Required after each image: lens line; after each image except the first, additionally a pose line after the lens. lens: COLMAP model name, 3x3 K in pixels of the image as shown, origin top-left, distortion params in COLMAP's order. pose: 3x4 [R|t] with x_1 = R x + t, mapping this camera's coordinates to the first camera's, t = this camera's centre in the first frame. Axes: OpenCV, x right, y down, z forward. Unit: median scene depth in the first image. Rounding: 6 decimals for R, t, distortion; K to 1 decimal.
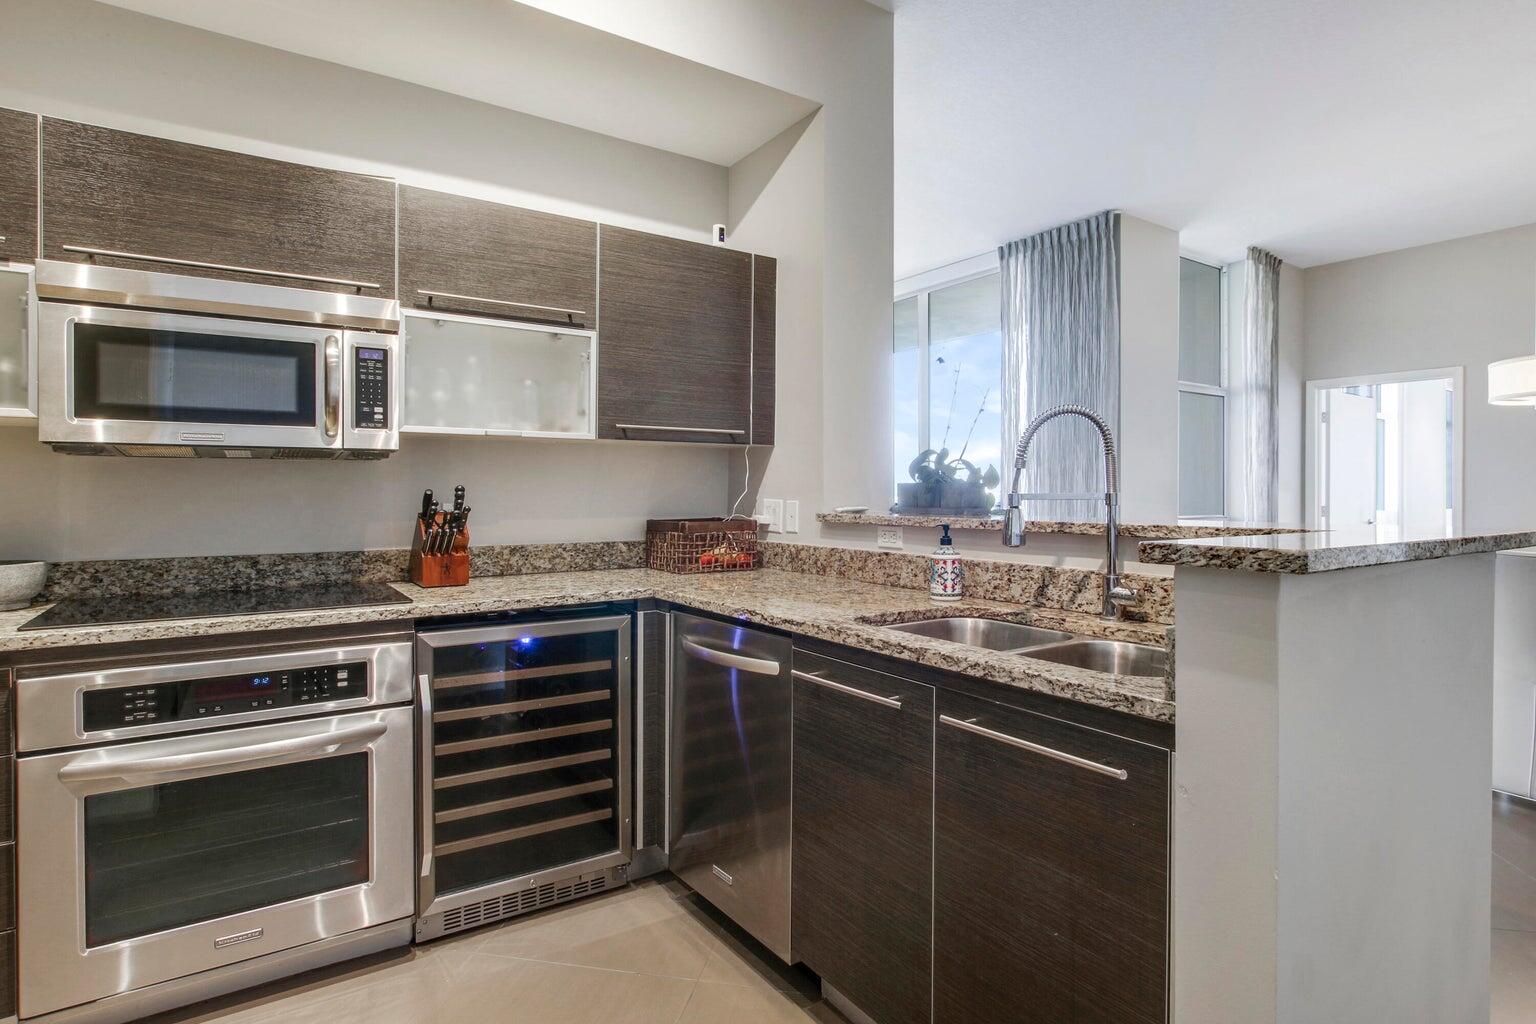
lens RADIAL K [[810.8, 0, 768.8], [0, 810.8, 504.9], [0, 0, 1]] dist [0.000171, -0.000163]
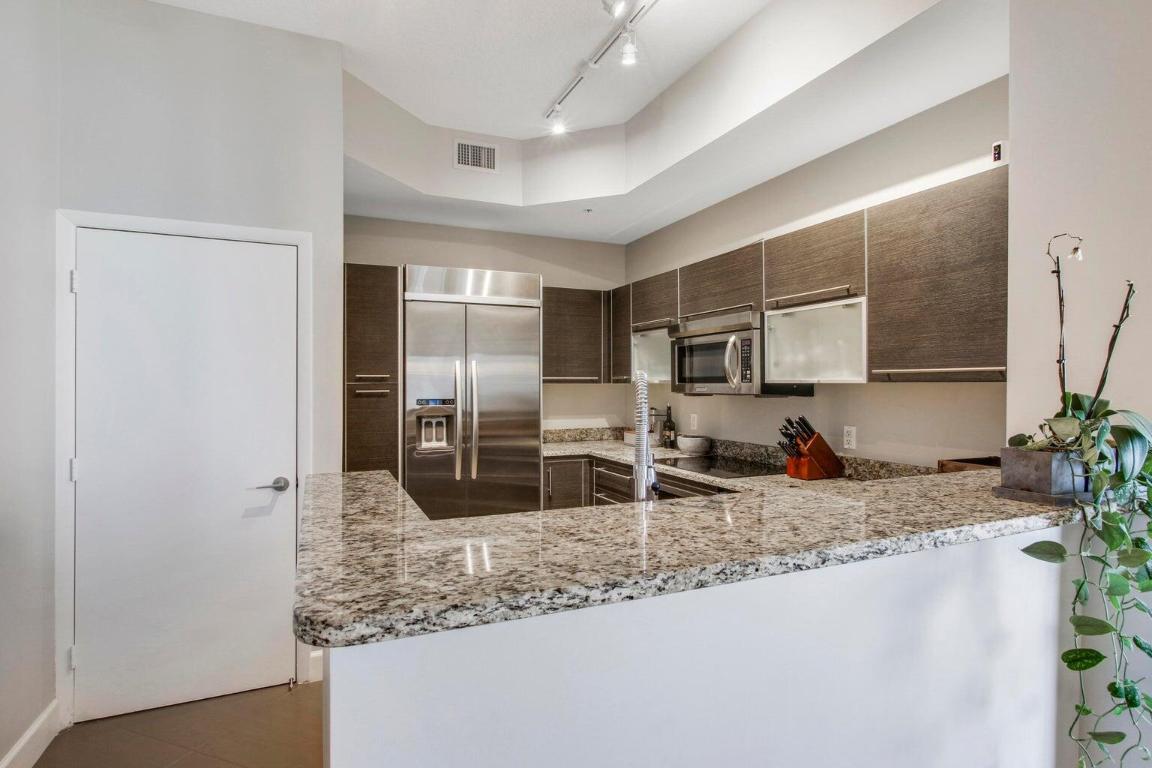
lens RADIAL K [[608.1, 0, 577.2], [0, 608.1, 381.3], [0, 0, 1]] dist [0.000171, -0.000163]
pose [[-0.183193, 0.001635, -0.983076, 0.796335], [-0.007564, 0.999967, 0.003072, -0.084358], [0.983048, 0.007998, -0.183175, 0.747098]]
